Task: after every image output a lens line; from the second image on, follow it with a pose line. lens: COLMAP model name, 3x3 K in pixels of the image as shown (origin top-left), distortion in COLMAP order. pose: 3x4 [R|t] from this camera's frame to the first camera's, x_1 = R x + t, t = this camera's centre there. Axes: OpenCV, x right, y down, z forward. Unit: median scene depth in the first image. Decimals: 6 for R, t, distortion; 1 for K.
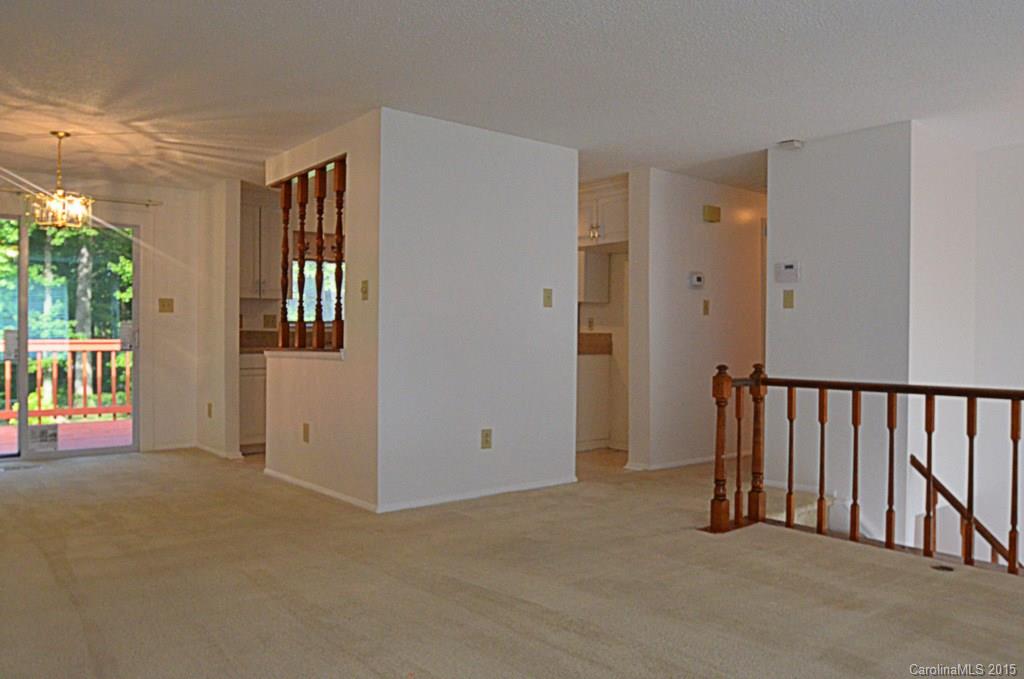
lens RADIAL K [[782.2, 0, 509.7], [0, 782.2, 341.3], [0, 0, 1]] dist [-0.048165, 0.007282]
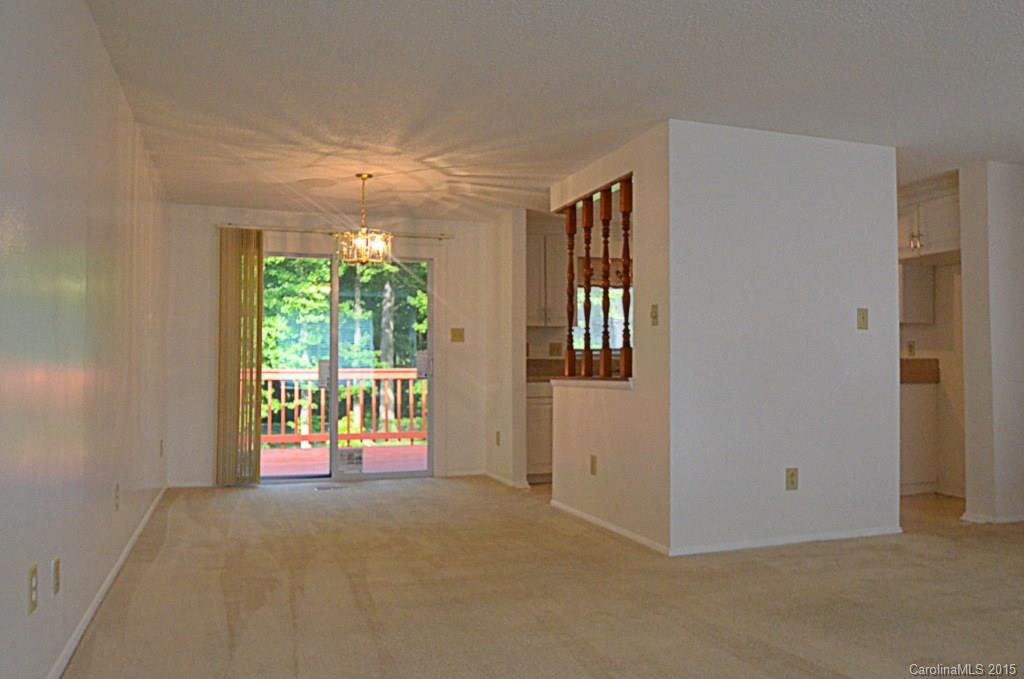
lens RADIAL K [[782.2, 0, 509.7], [0, 782.2, 341.3], [0, 0, 1]] dist [-0.048165, 0.007282]
pose [[0.938740, -0.015173, -0.344292, -0.023200], [0.003225, 0.999373, -0.035250, -0.001286], [0.344611, 0.031980, 0.938201, 0.054724]]
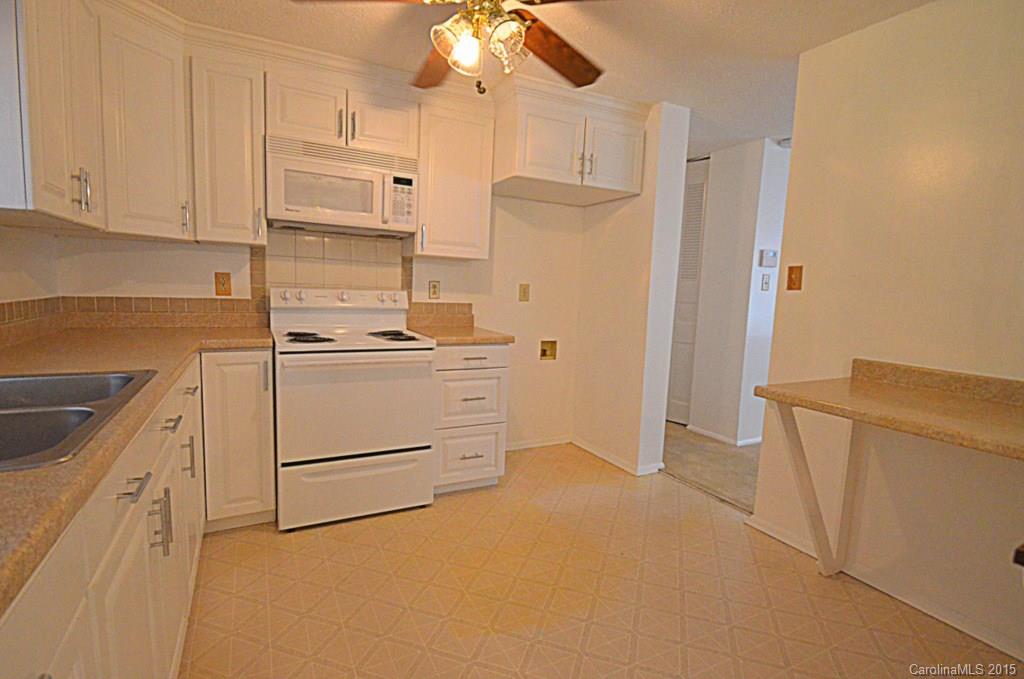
lens RADIAL K [[499.4, 0, 512.0], [0, 499.4, 342.8], [0, 0, 1]] dist [0.000487, -0.000258]
pose [[0.198243, -0.113048, 0.973612, -0.381658], [-0.030023, 0.992160, 0.121315, -0.037727], [-0.979693, -0.053281, 0.193295, 1.032388]]
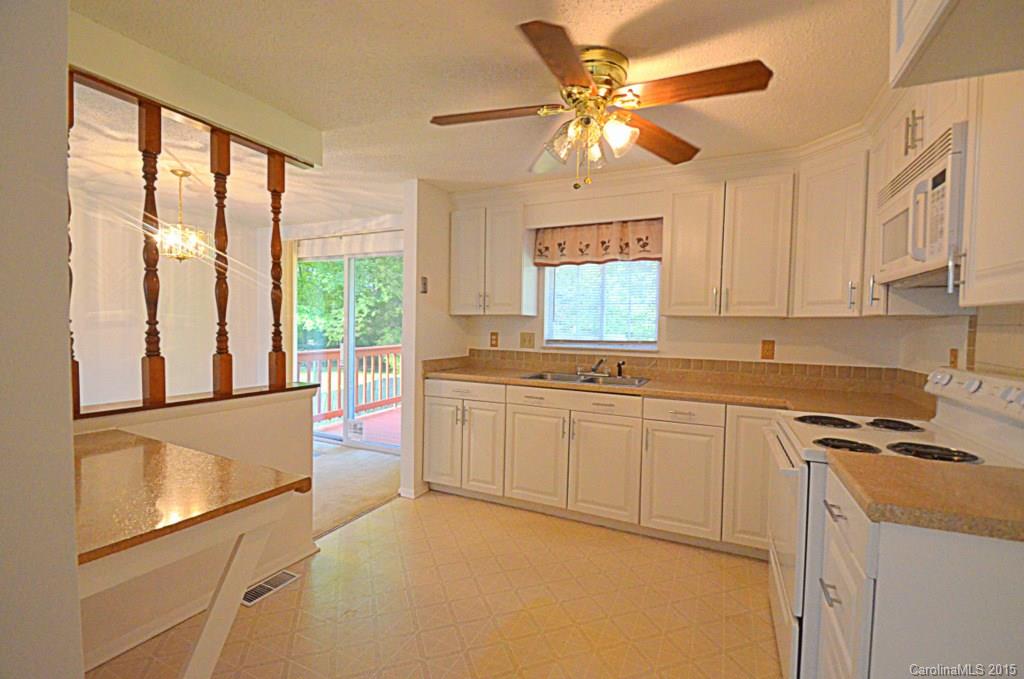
lens RADIAL K [[446.5, 0, 509.0], [0, 446.5, 342.4], [0, 0, 1]] dist [0.002961, -0.011399]
pose [[0.426820, 0.034750, -0.903669, 0.161813], [-0.021757, 0.999367, 0.028154, -0.044926], [0.904075, 0.007644, 0.427306, 0.935864]]
